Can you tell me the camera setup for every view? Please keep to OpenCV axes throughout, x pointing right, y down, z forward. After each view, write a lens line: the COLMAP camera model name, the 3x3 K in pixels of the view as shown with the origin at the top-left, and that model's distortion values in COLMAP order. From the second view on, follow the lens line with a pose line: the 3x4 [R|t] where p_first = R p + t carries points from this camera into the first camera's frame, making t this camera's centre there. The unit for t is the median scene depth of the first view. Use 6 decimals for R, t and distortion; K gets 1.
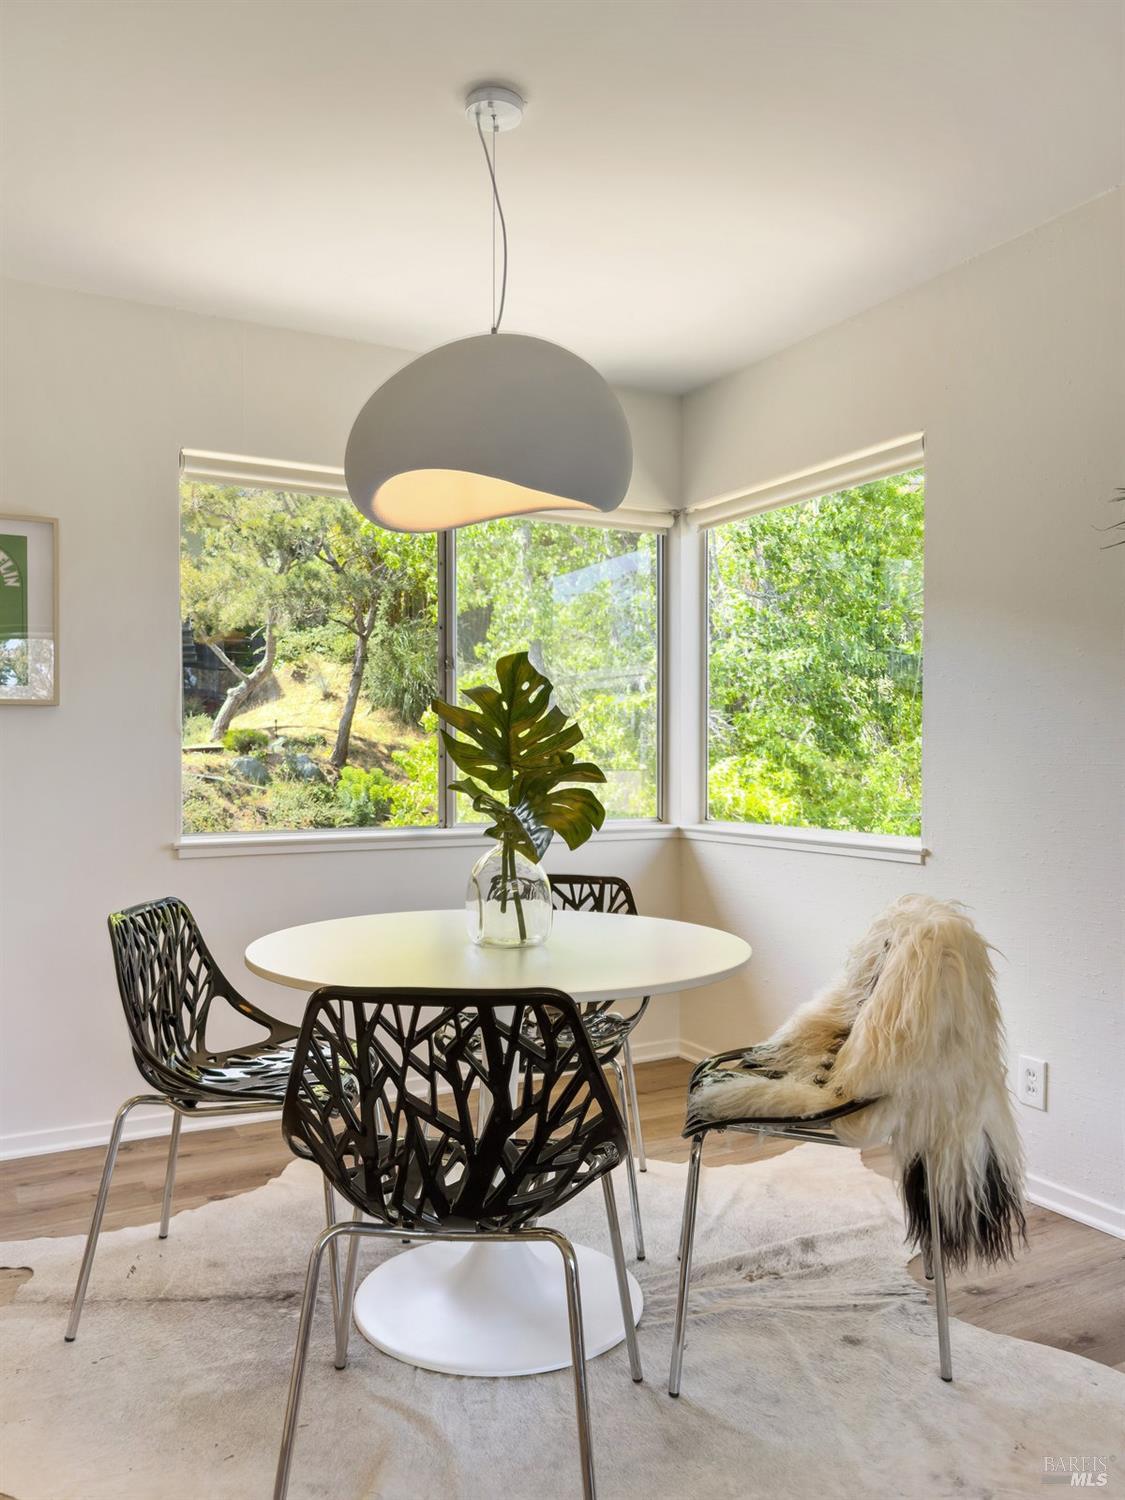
lens RADIAL K [[1132.6, 0, 562.9], [0, 1132.6, 751.6], [0, 0, 1]] dist [0.001148, 0.000780]
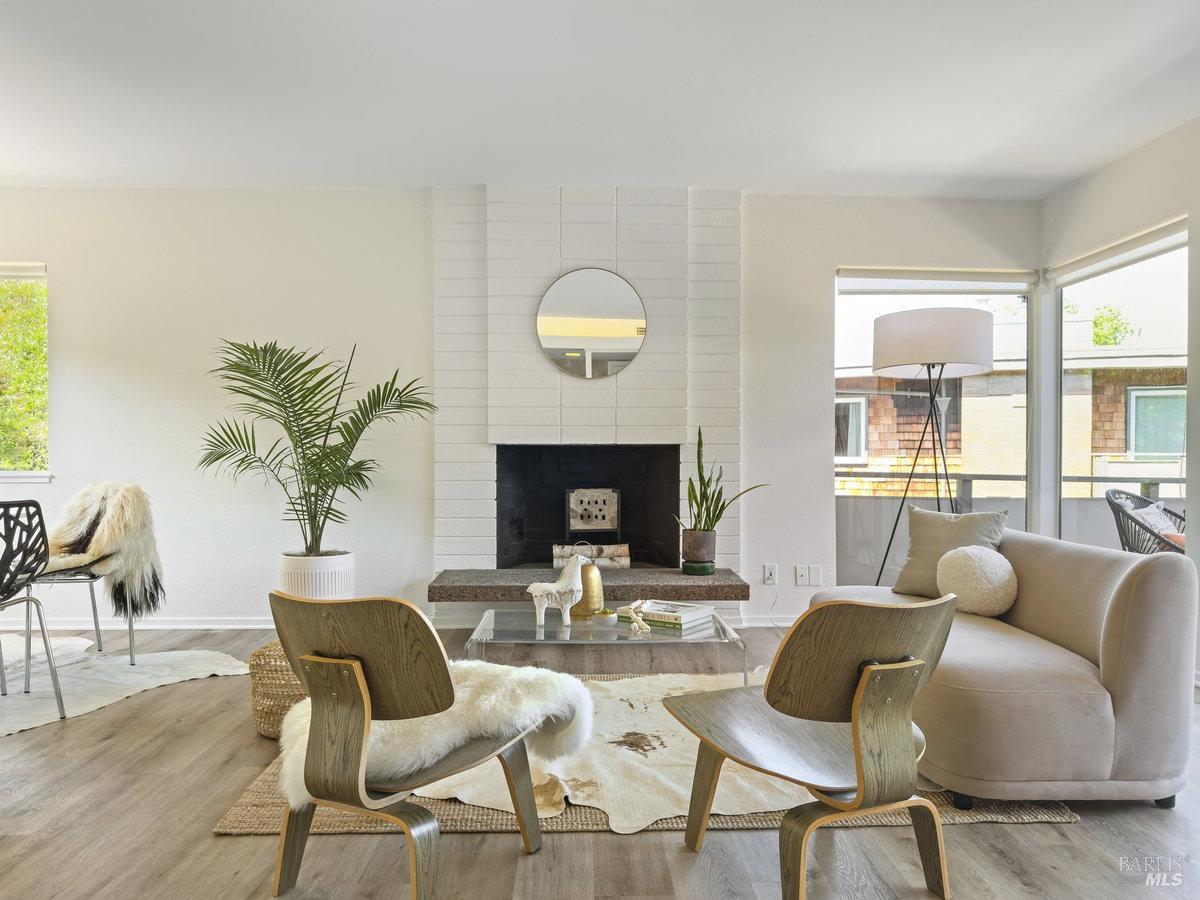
lens RADIAL K [[865.0, 0, 601.6], [0, 865.0, 481.3], [0, 0, 1]] dist [-0.001937, 0.000933]
pose [[0.436043, -0.021826, 0.899661, -1.189488], [-0.000433, 0.999701, 0.024463, 0.114220], [-0.899926, -0.011057, 0.435903, -1.007306]]
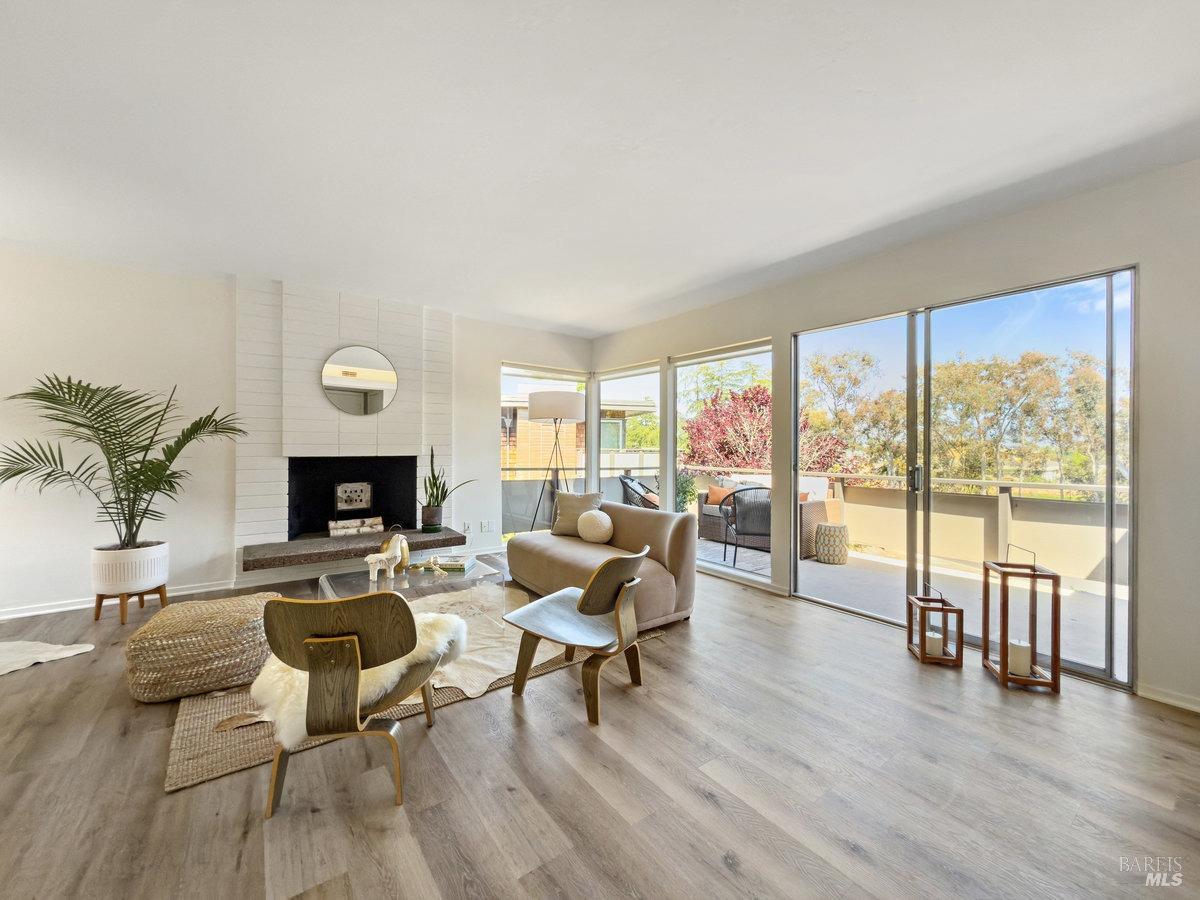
lens RADIAL K [[481.3, 0, 600.0], [0, 481.3, 450.0], [0, 0, 1]] dist [-0.001585, -0.000301]
pose [[-0.156902, -0.007417, 0.987586, -1.329660], [-0.004804, 0.999966, 0.006746, 0.002084], [-0.987603, -0.003685, -0.156932, -0.564759]]
